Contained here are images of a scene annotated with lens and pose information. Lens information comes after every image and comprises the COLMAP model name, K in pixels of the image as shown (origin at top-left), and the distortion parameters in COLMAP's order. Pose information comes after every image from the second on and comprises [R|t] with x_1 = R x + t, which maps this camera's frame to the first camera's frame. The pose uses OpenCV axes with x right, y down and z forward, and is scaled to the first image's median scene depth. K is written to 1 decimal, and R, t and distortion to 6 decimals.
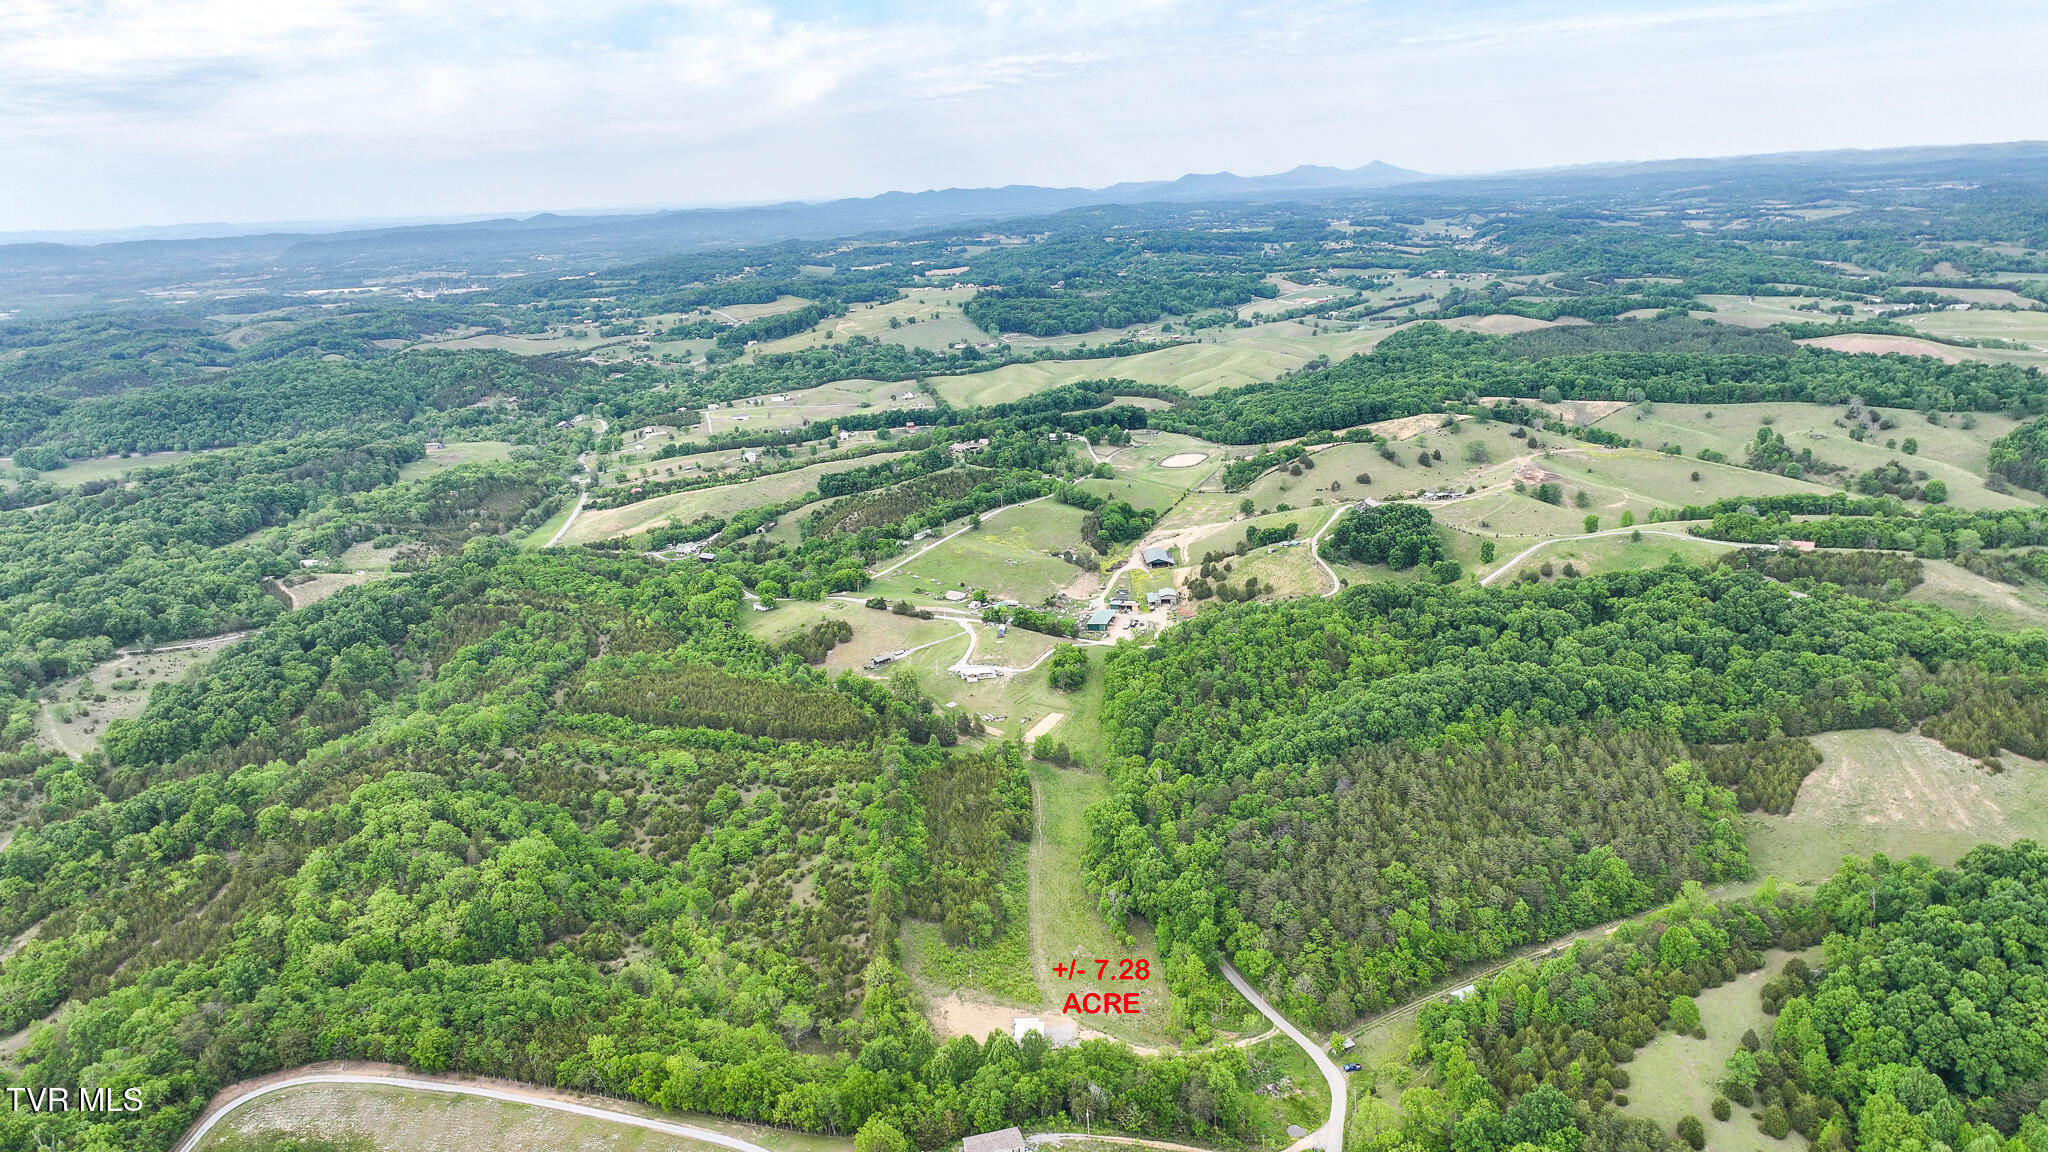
lens RADIAL K [[1439.5, 0, 1033.9], [0, 1439.5, 572.0], [0, 0, 1]] dist [0.008697, 0.008406]
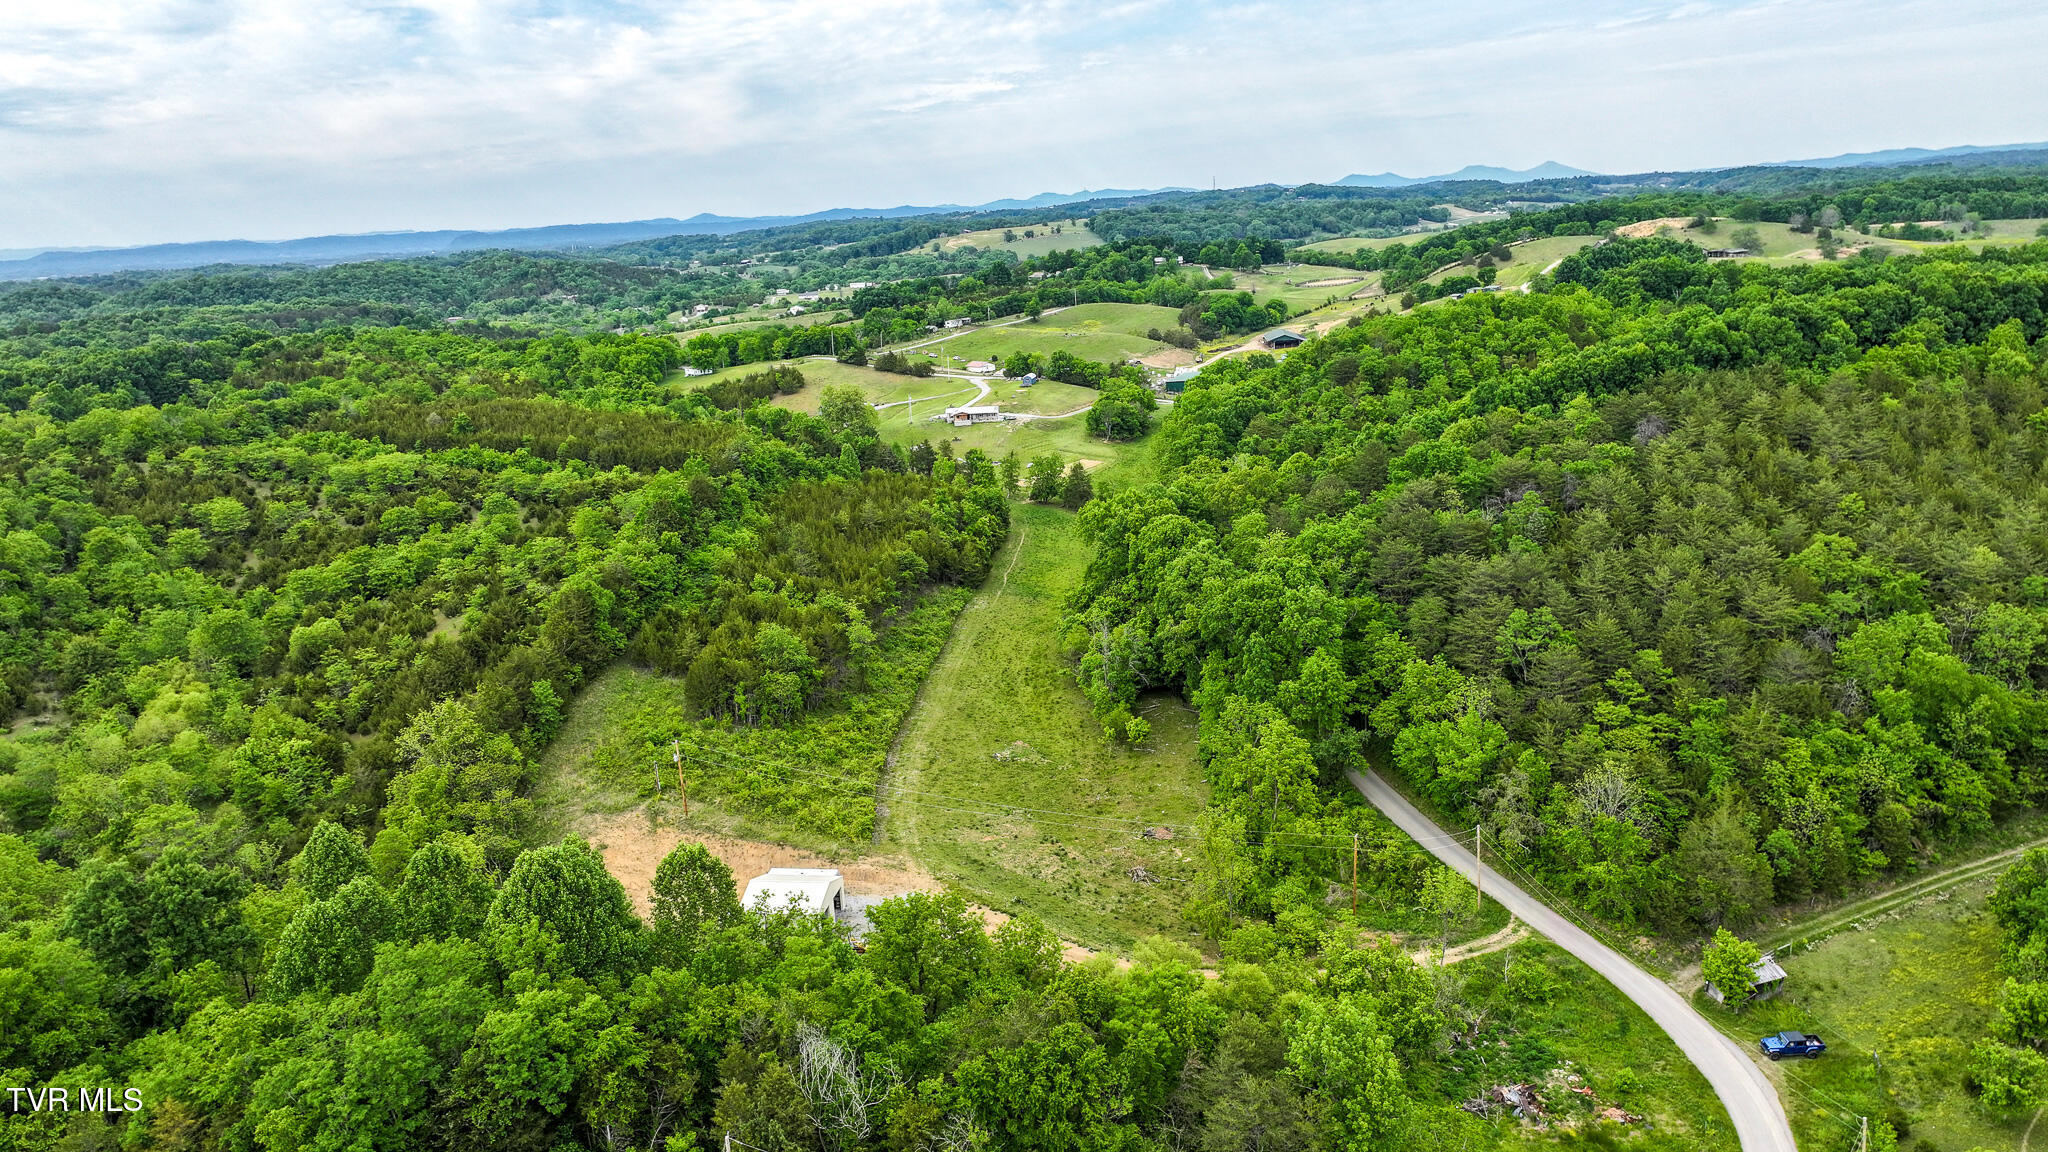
lens RADIAL K [[1439.5, 0, 1033.9], [0, 1439.5, 572.0], [0, 0, 1]] dist [0.008697, 0.008406]
pose [[0.994300, 0.018571, -0.104988, 0.084402], [-0.019493, 0.999780, -0.007766, 0.225880], [0.104821, 0.009768, 0.994443, 0.616507]]
